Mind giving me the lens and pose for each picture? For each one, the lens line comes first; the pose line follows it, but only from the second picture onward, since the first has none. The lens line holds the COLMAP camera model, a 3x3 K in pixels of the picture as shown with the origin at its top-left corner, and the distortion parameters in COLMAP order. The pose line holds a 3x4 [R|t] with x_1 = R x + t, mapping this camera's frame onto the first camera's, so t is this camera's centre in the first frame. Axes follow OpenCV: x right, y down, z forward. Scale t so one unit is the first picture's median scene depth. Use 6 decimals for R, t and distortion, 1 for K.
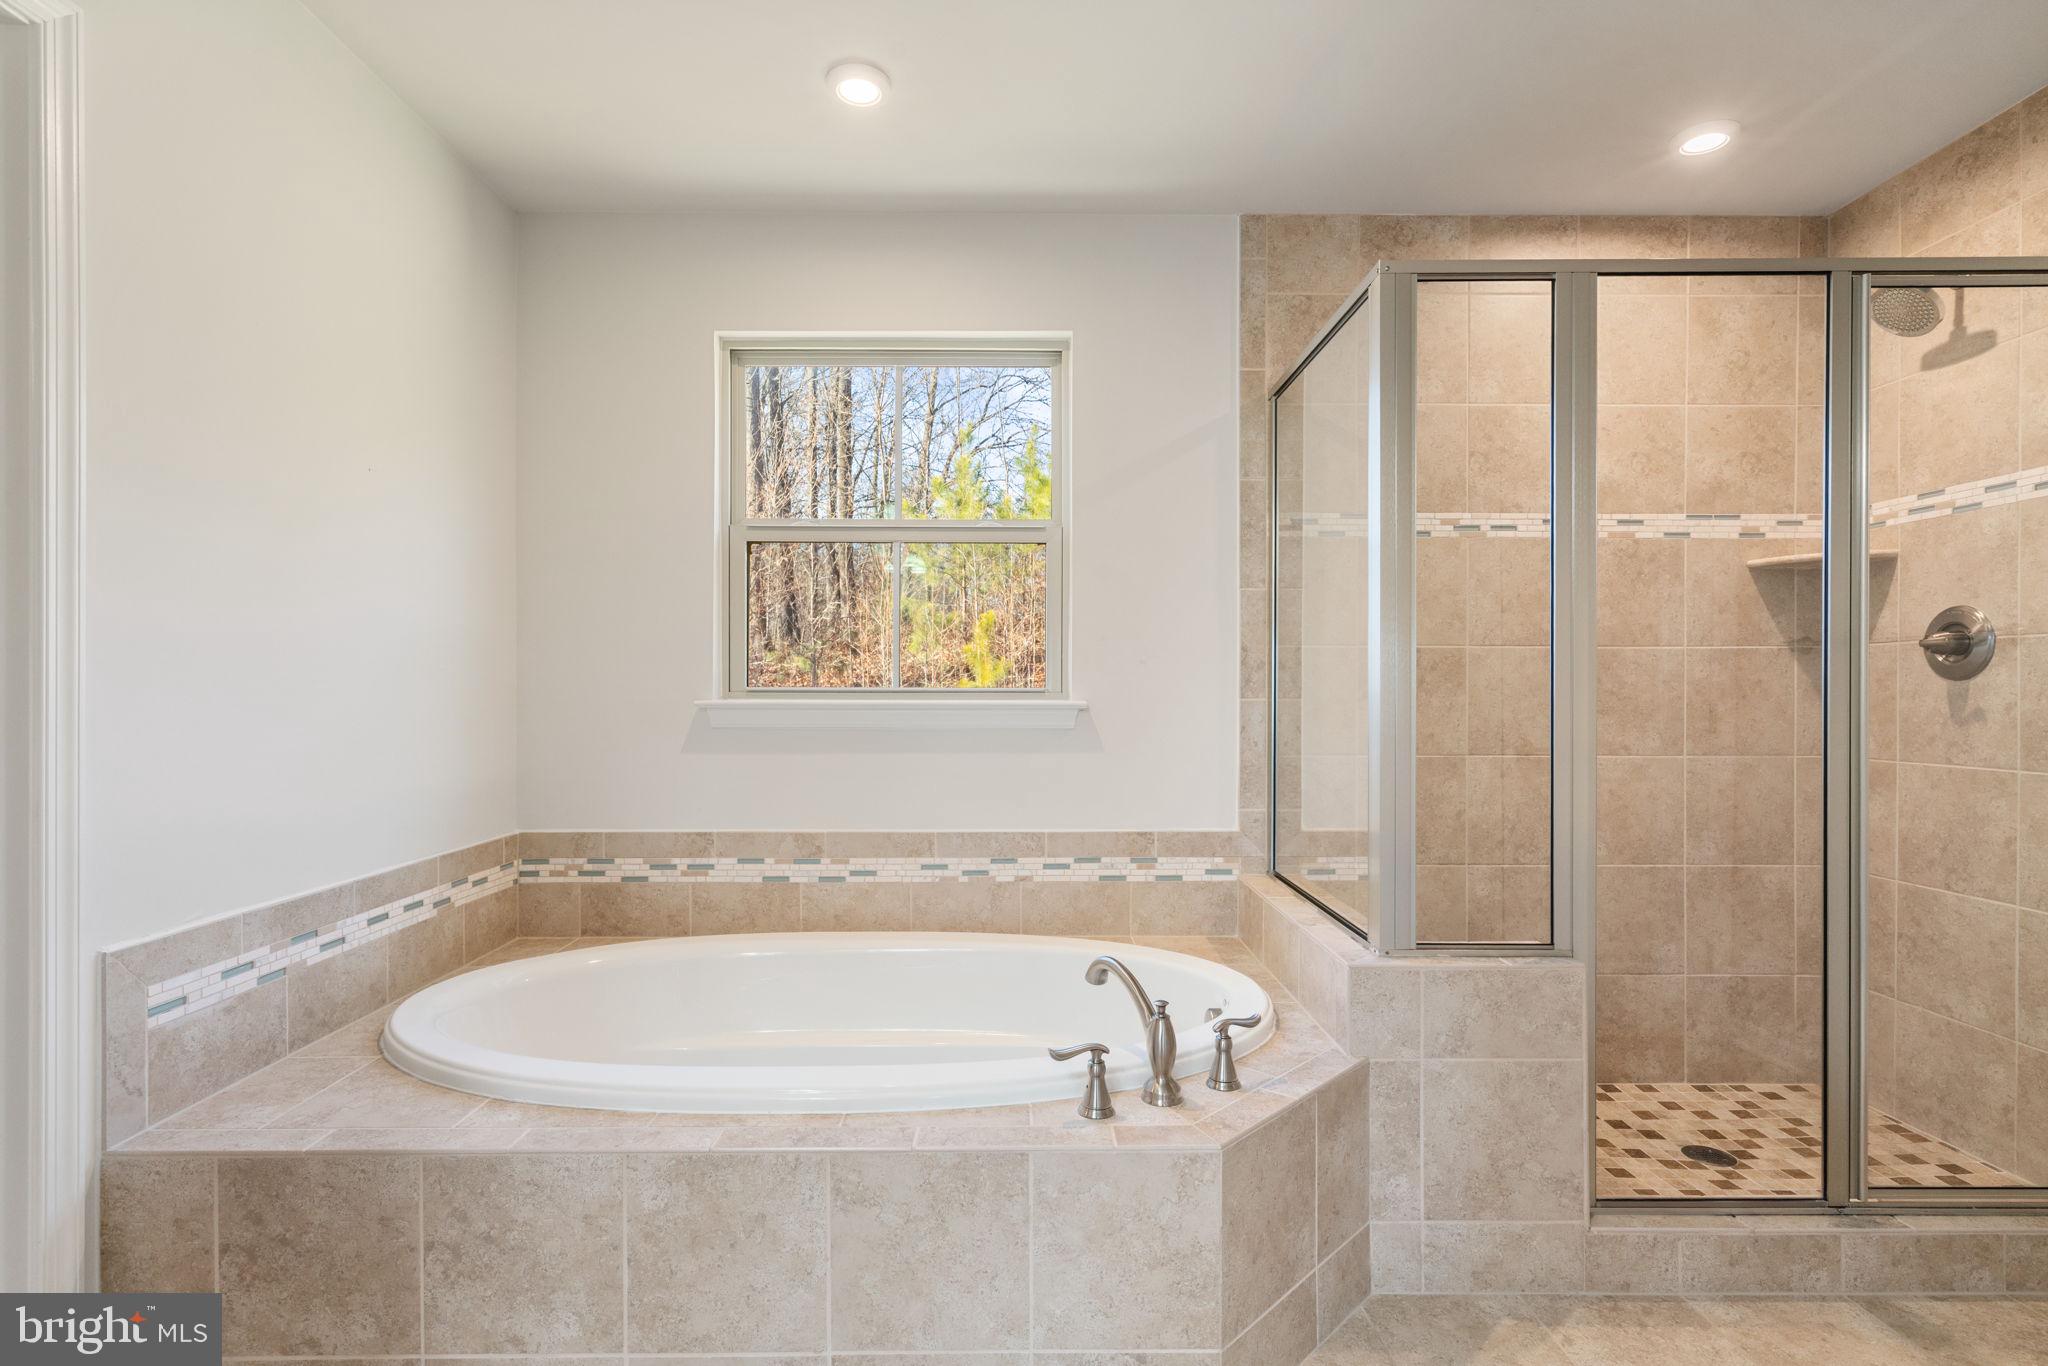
lens RADIAL K [[937.0, 0, 1024.5], [0, 937.0, 696.2], [0, 0, 1]] dist [-0.000829, 0.000997]
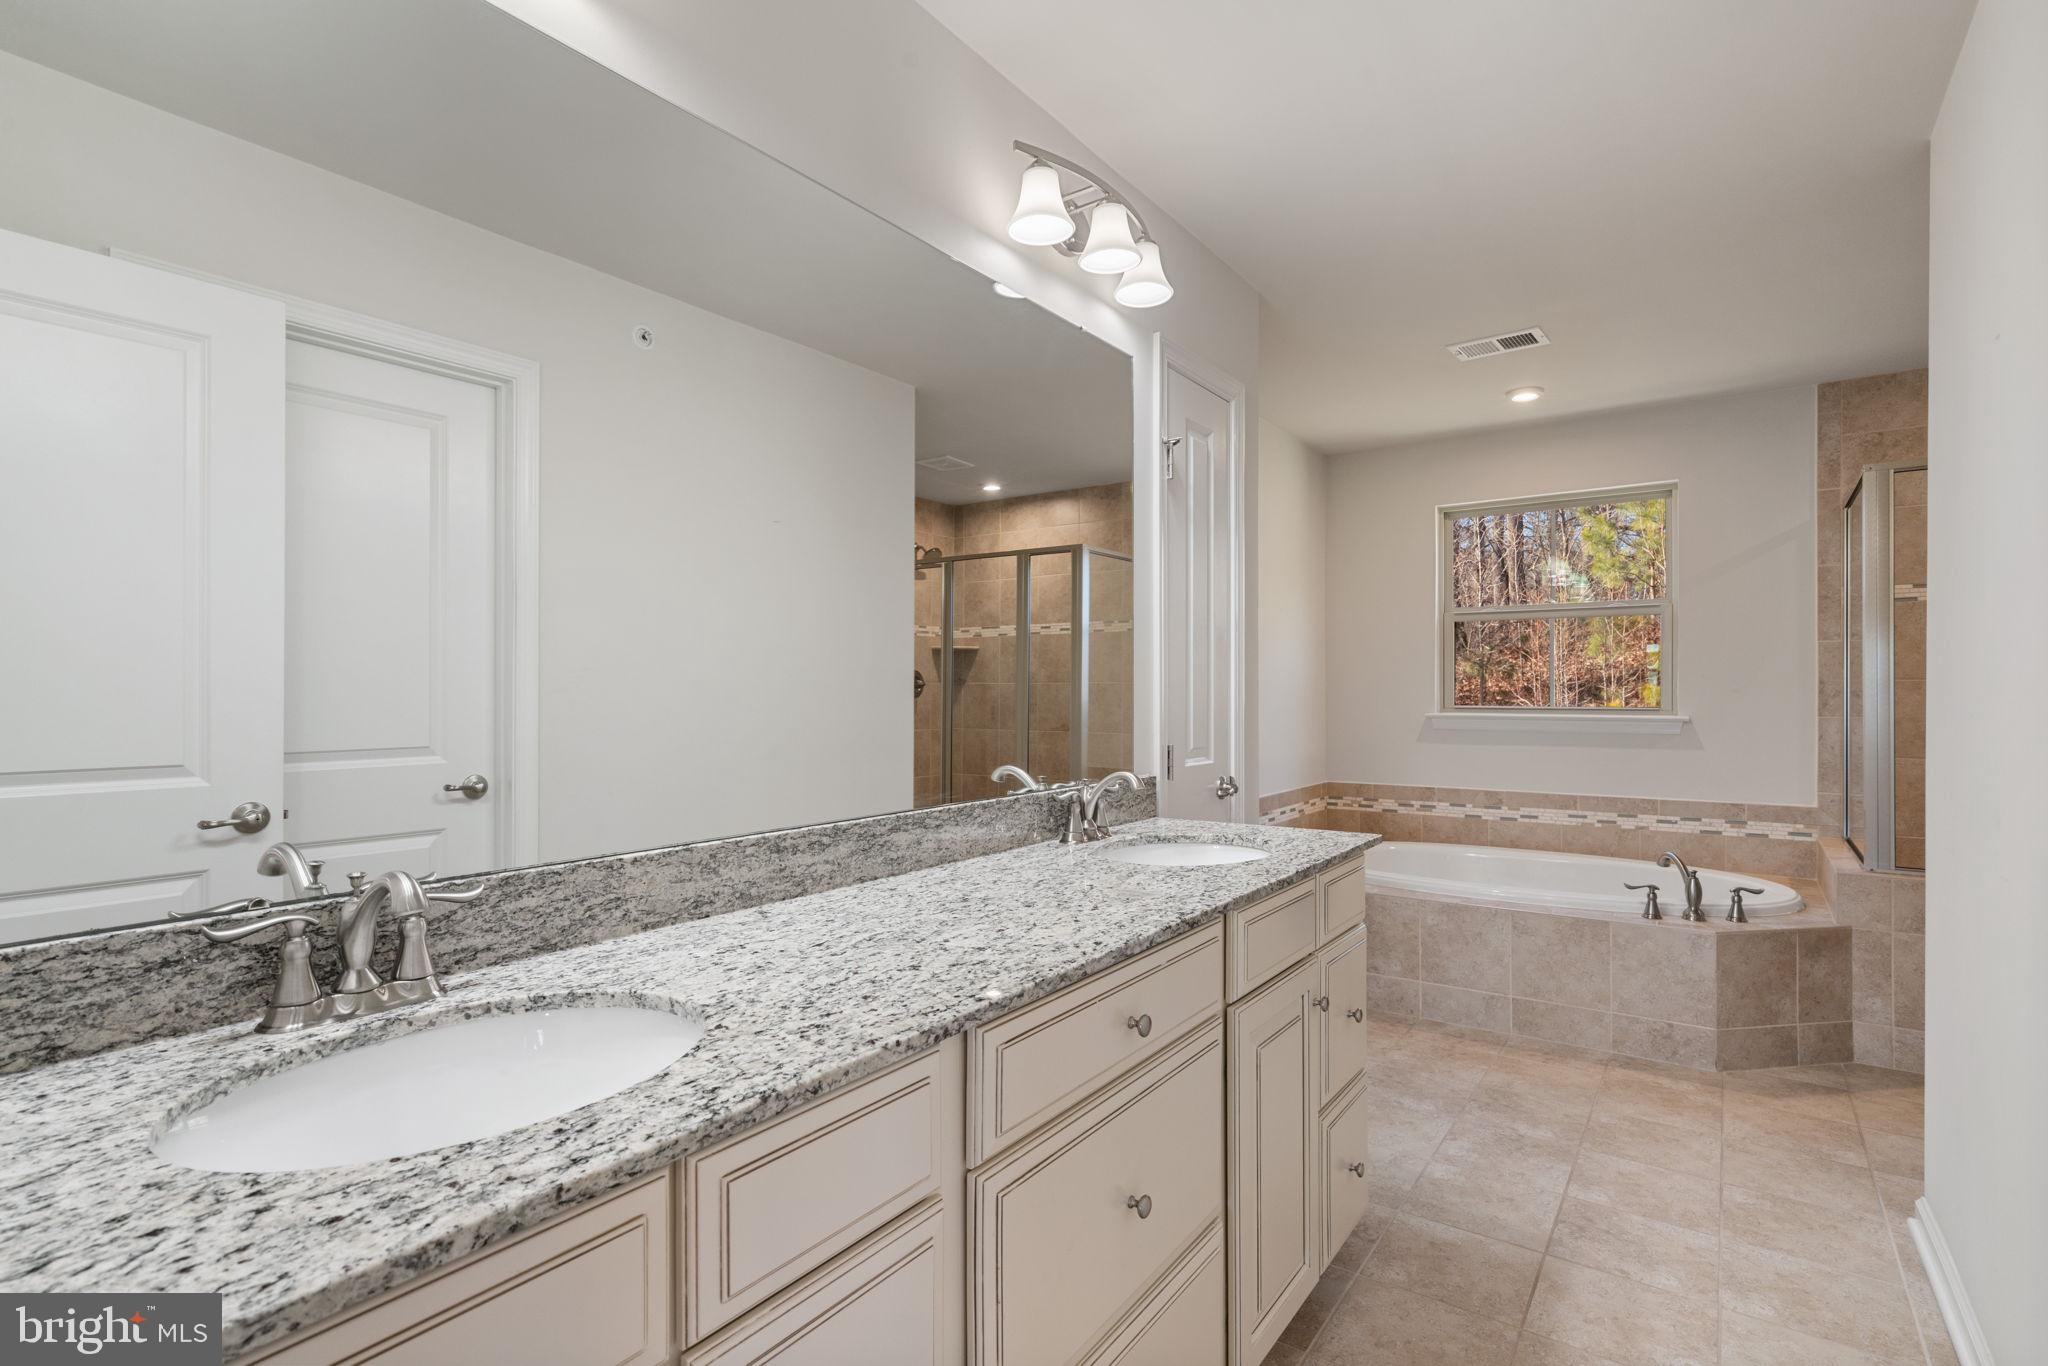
lens RADIAL K [[937.0, 0, 1024.5], [0, 937.0, 696.2], [0, 0, 1]] dist [-0.000829, 0.000997]
pose [[0.783415, -0.001166, -0.621498, 0.168926], [0.001914, 0.999998, 0.000537, -0.032076], [0.621496, -0.001610, 0.783415, -0.909259]]
